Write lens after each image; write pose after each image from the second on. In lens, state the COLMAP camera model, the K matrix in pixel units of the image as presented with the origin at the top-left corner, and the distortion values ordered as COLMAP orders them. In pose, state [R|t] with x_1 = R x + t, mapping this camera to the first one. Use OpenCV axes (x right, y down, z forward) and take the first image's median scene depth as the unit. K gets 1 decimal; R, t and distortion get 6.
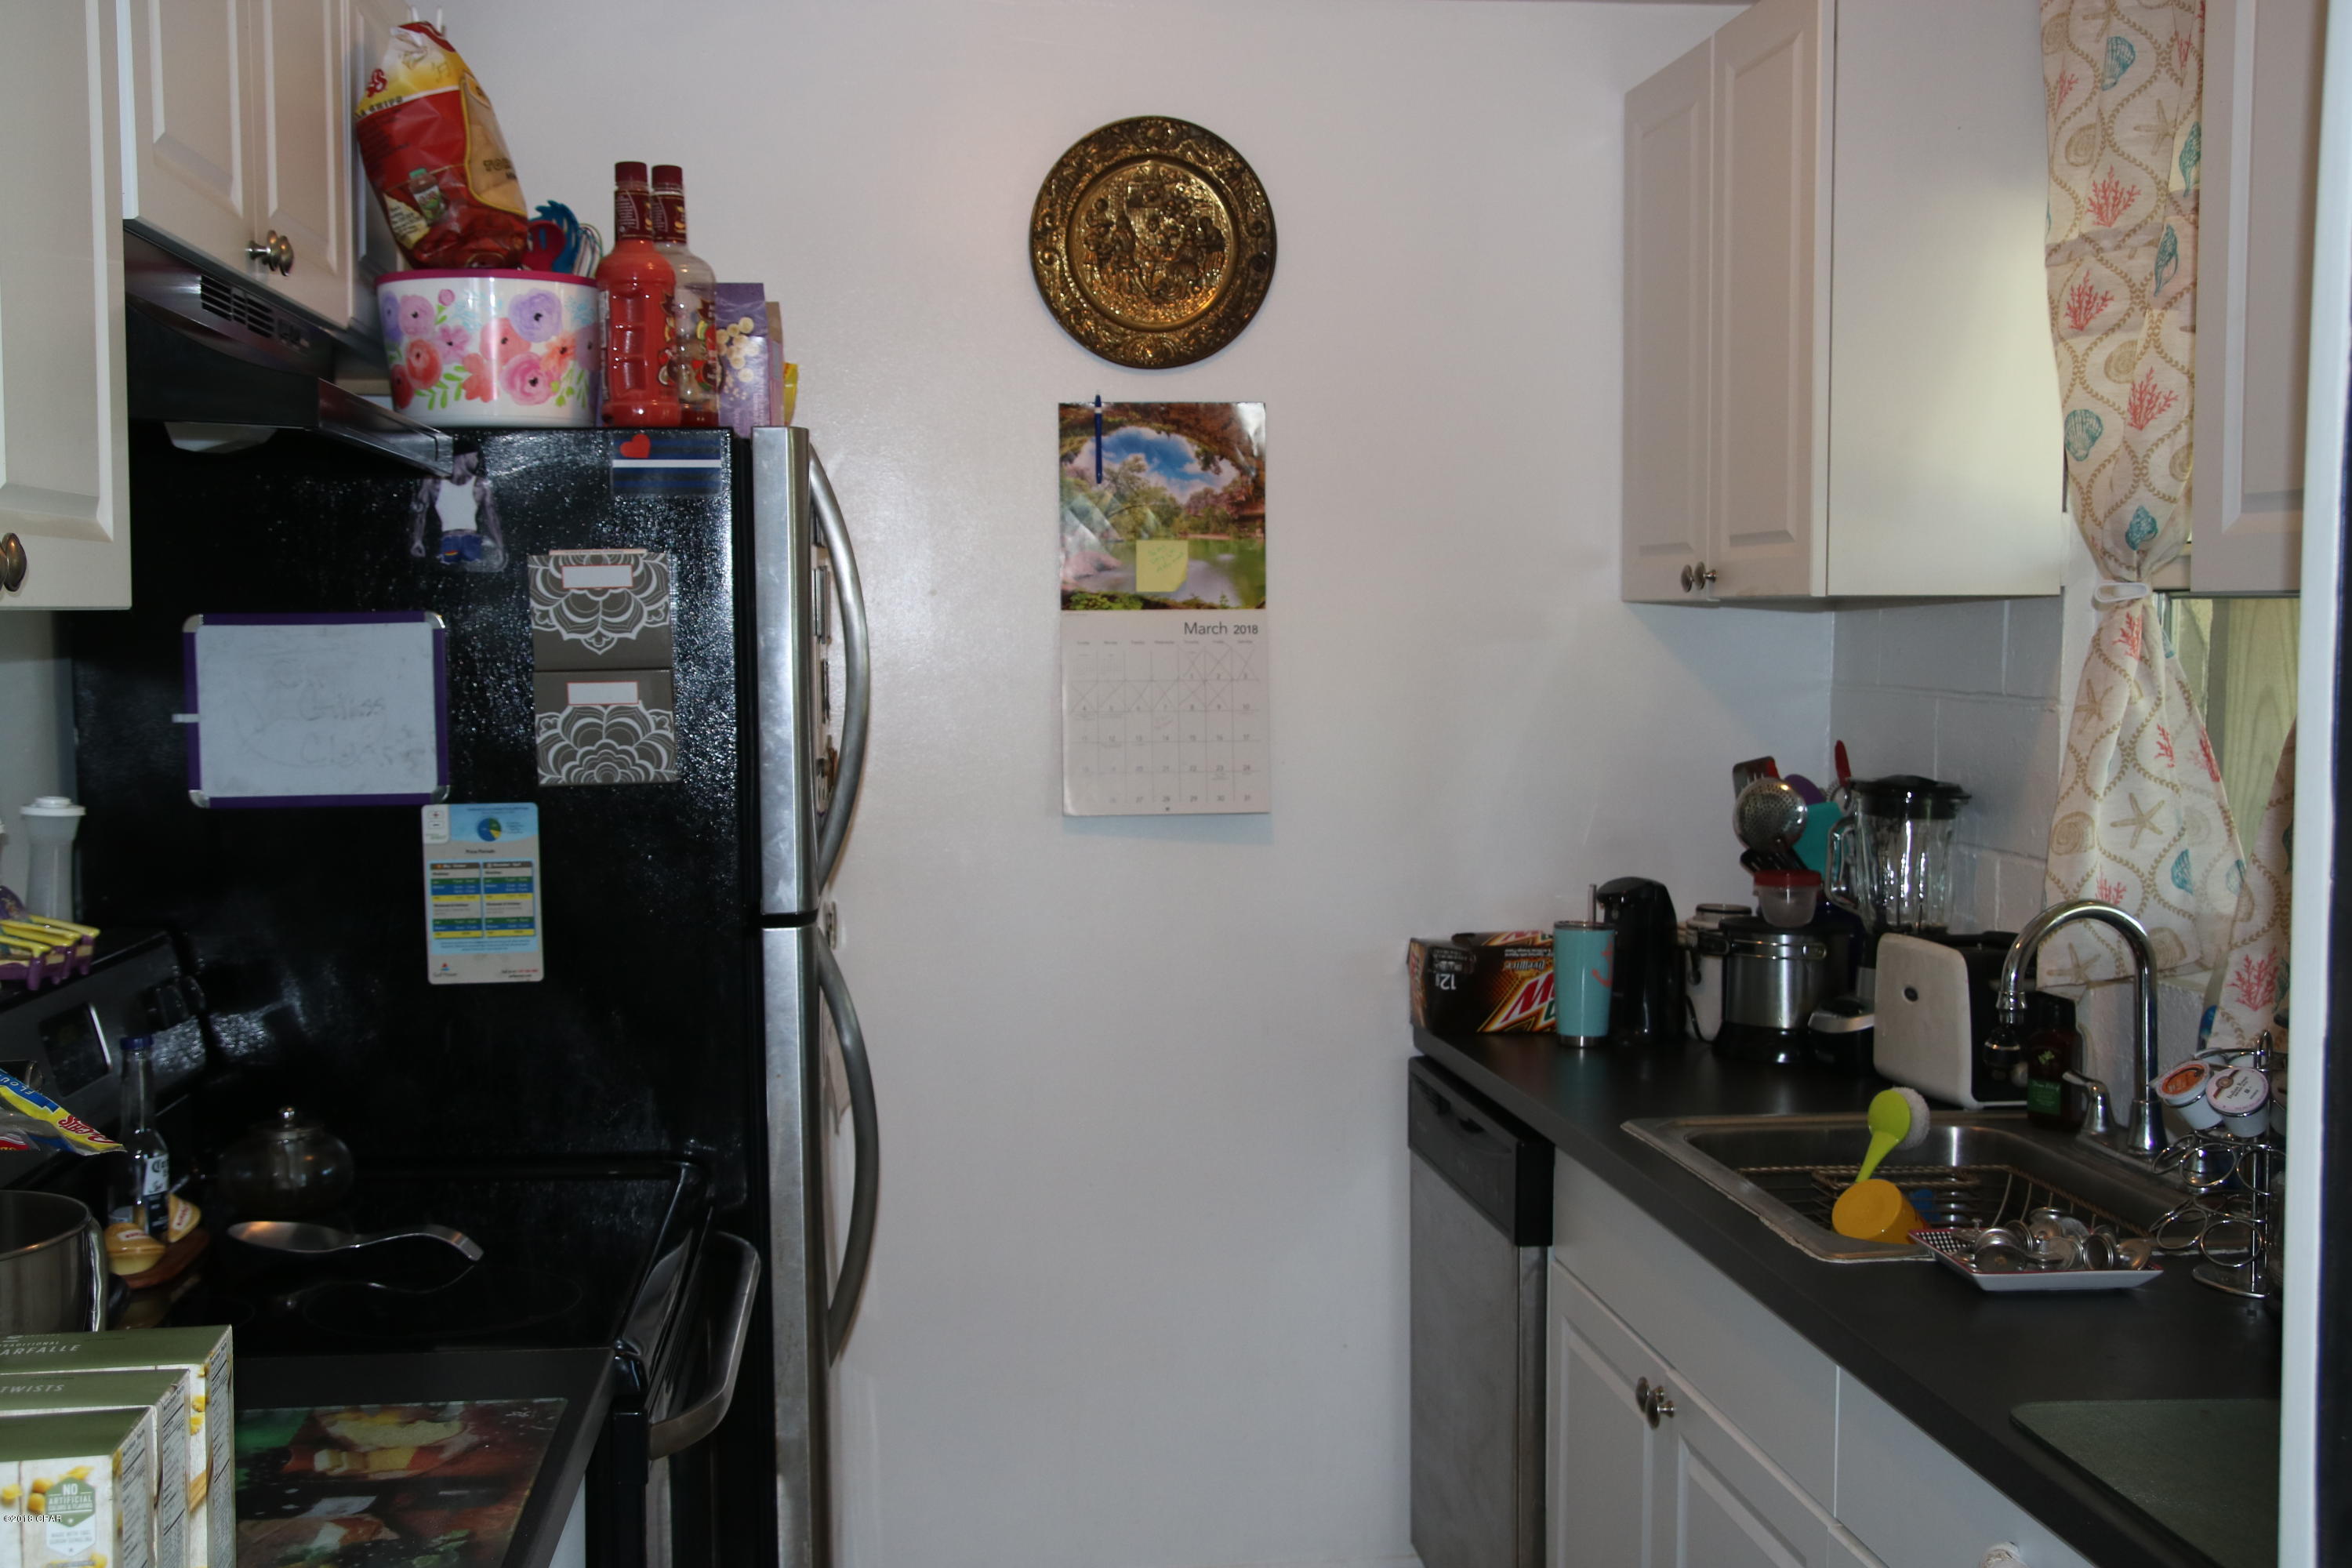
lens RADIAL K [[2477.3, 0, 1176.0], [0, 2477.3, 784.0], [0, 0, 1]] dist [-0.039069, 0.200931]
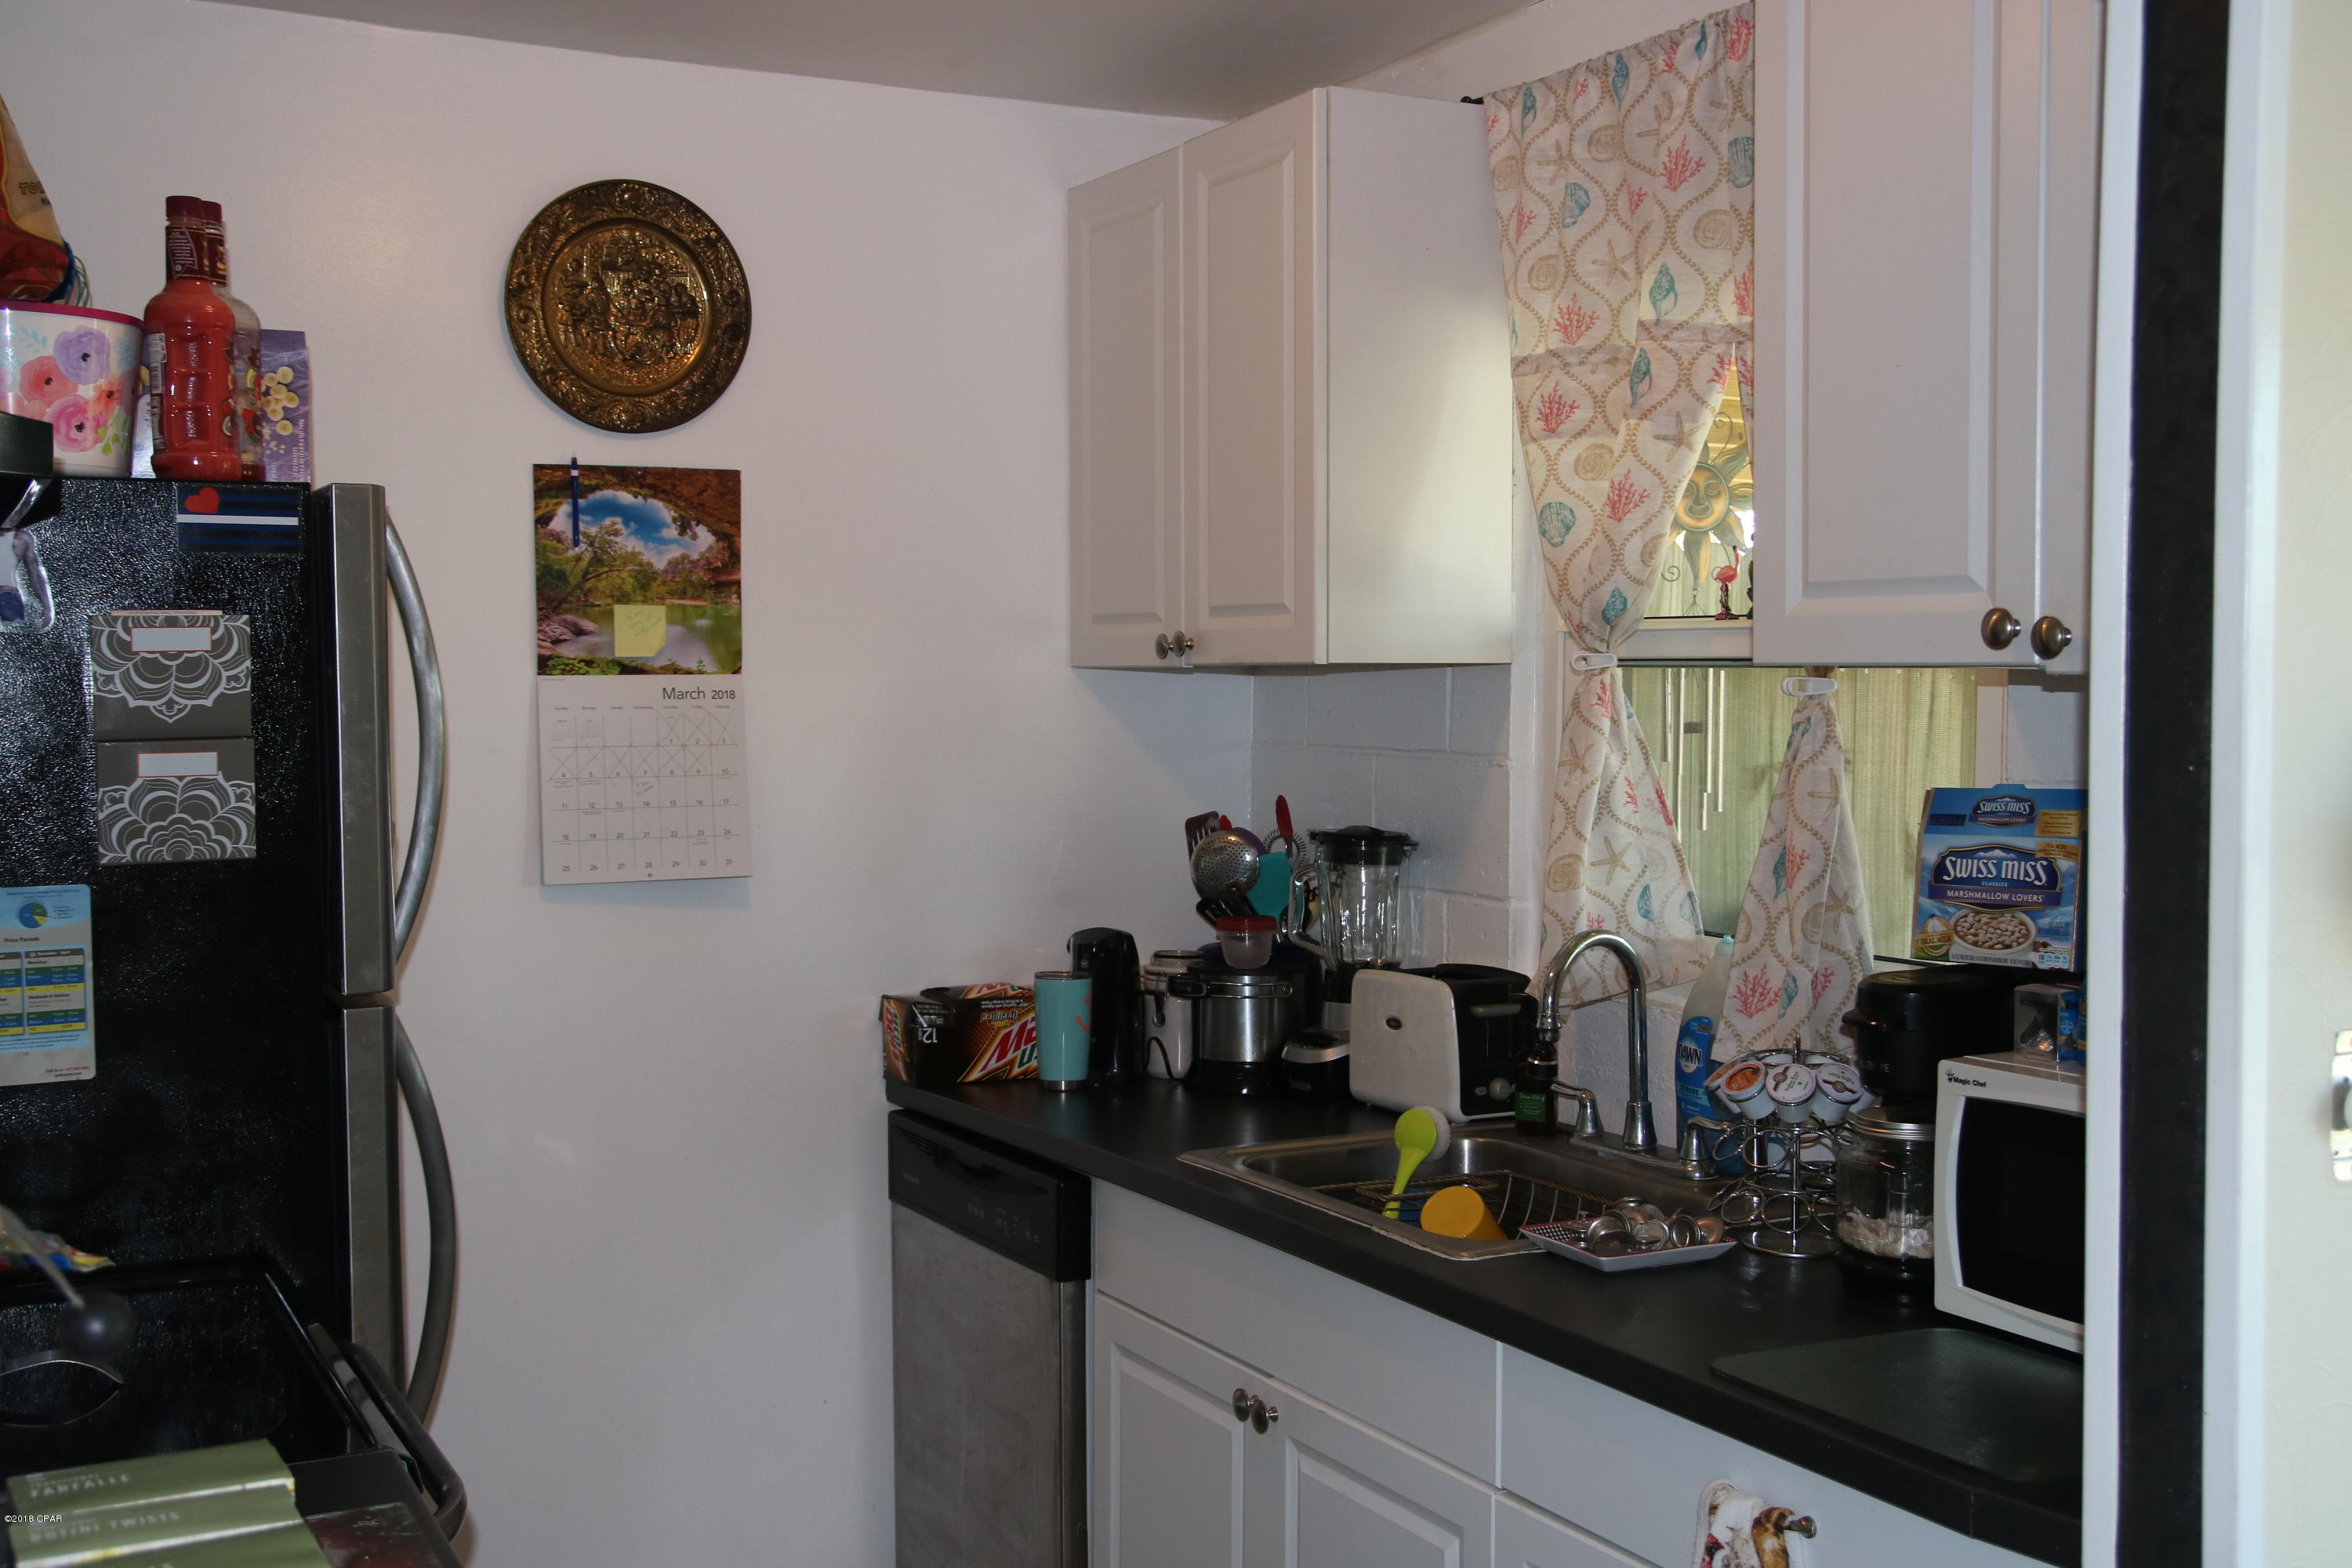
lens RADIAL K [[2477.3, 0, 1176.0], [0, 2477.3, 784.0], [0, 0, 1]] dist [-0.039069, 0.200931]
pose [[0.935104, -0.013959, 0.354098, -0.190320], [0.022776, 0.999525, -0.020746, -0.001233], [-0.353640, 0.027465, 0.934978, -0.003710]]
